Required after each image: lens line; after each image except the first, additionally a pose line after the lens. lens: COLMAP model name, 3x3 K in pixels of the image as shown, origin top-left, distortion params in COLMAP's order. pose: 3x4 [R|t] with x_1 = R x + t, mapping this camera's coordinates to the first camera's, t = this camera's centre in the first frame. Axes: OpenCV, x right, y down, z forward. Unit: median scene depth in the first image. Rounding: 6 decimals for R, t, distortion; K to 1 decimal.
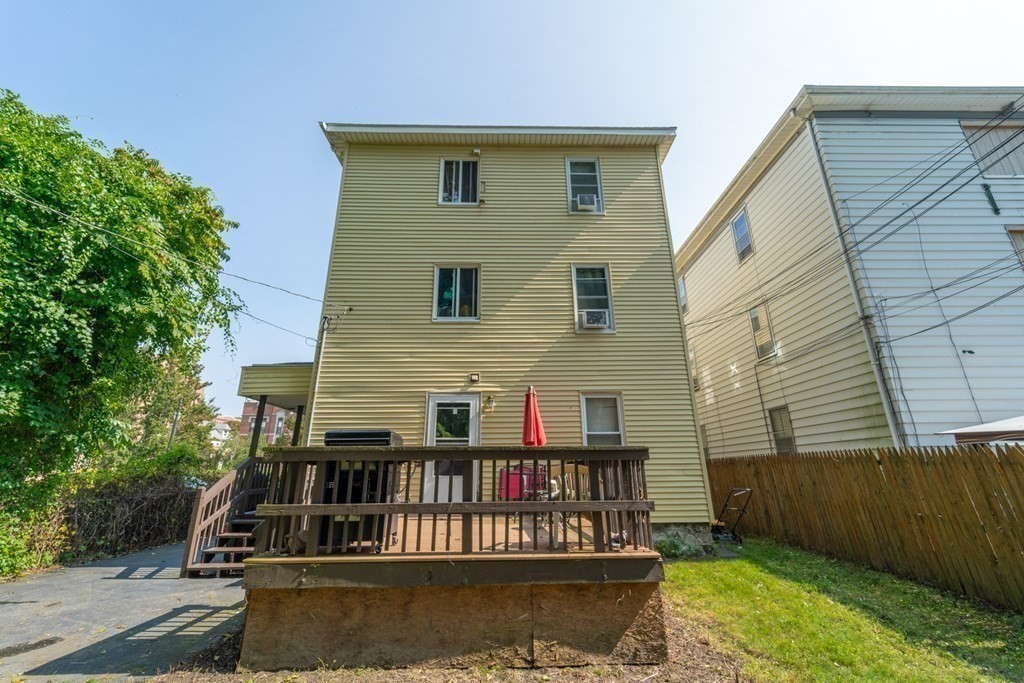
lens RADIAL K [[408.2, 0, 511.0], [0, 408.2, 338.6], [0, 0, 1]] dist [0.000992, 0.000448]
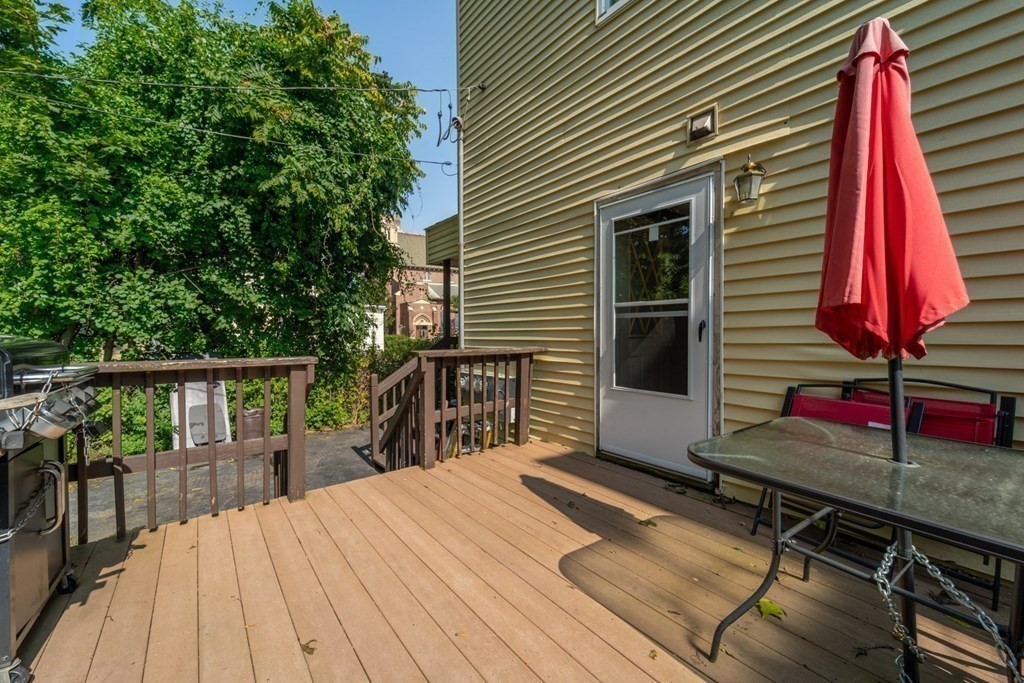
lens RADIAL K [[408.2, 0, 513.8], [0, 408.2, 341.9], [0, 0, 1]] dist [0.000992, 0.000448]
pose [[0.601261, 0.021897, -0.798752, 0.091763], [0.244813, 0.946504, 0.210231, 0.158006], [0.760626, -0.321949, 0.563736, 0.633869]]
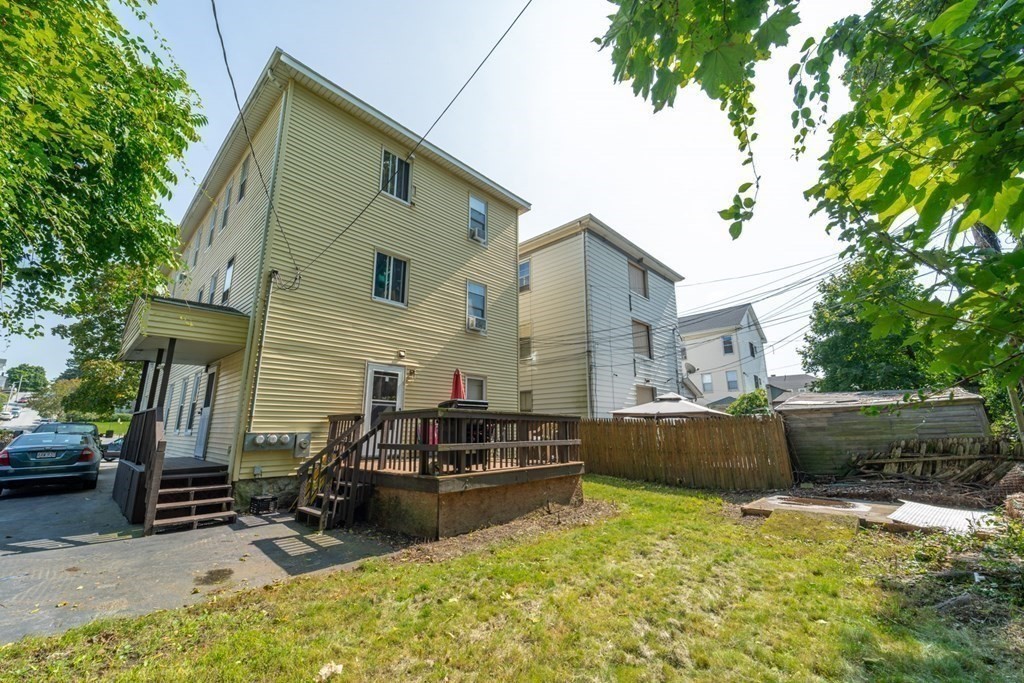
lens RADIAL K [[408.2, 0, 511.6], [0, 408.2, 339.8], [0, 0, 1]] dist [0.000992, 0.000448]
pose [[0.695349, 0.162293, 0.700107, -0.738373], [-0.225761, 0.974181, -0.001600, -0.019391], [-0.682291, -0.156944, 0.714036, -0.111823]]
